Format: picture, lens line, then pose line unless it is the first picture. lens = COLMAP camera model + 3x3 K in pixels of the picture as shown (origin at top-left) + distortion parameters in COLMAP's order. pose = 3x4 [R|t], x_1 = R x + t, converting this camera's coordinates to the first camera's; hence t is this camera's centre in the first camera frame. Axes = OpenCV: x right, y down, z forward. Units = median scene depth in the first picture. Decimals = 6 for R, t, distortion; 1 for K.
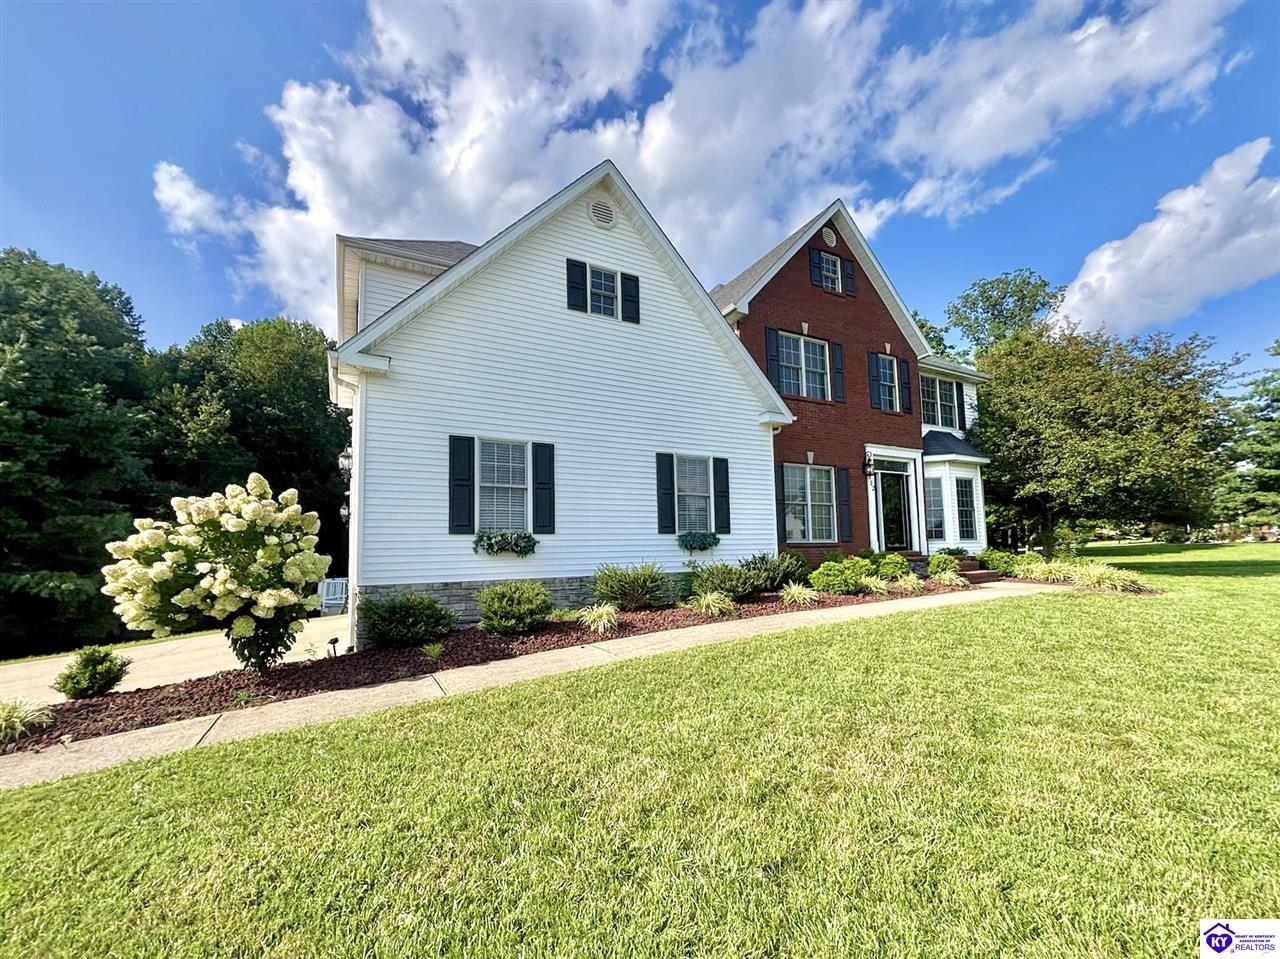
lens RADIAL K [[515.3, 0, 651.2], [0, 515.3, 507.2], [0, 0, 1]] dist [0.002858, -0.000675]
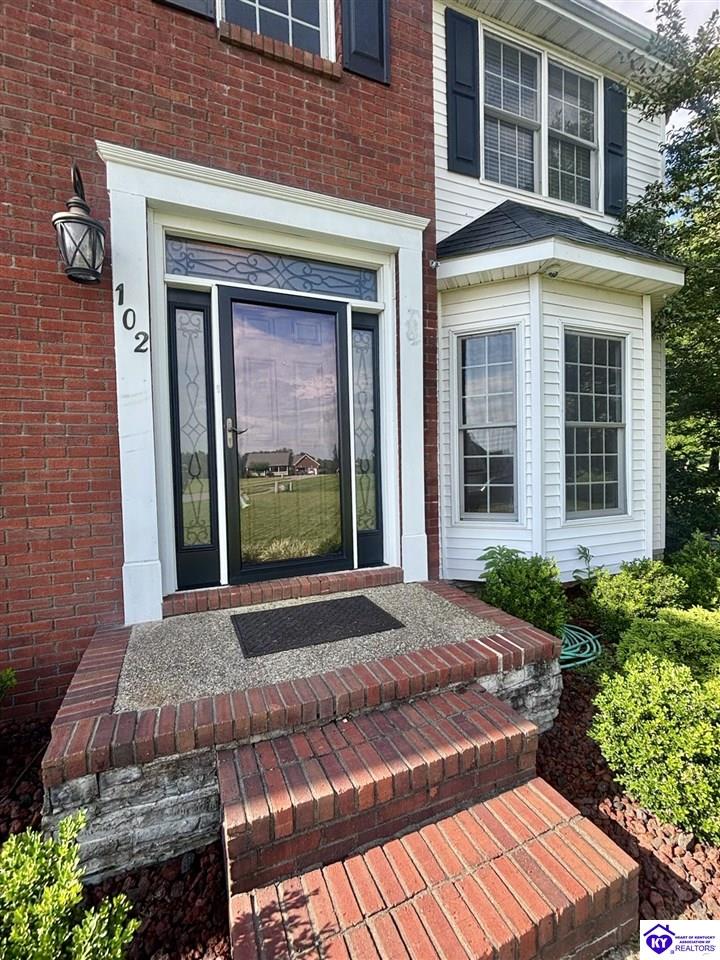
lens RADIAL K [[422.4, 0, 356.3], [0, 422.4, 477.3], [0, 0, 1]] dist [0.013767, -0.000360]
pose [[0.996693, -0.002116, -0.081238, 0.765712], [0.011271, 0.993598, 0.112408, 0.007022], [0.080480, -0.112952, 0.990336, 1.135379]]
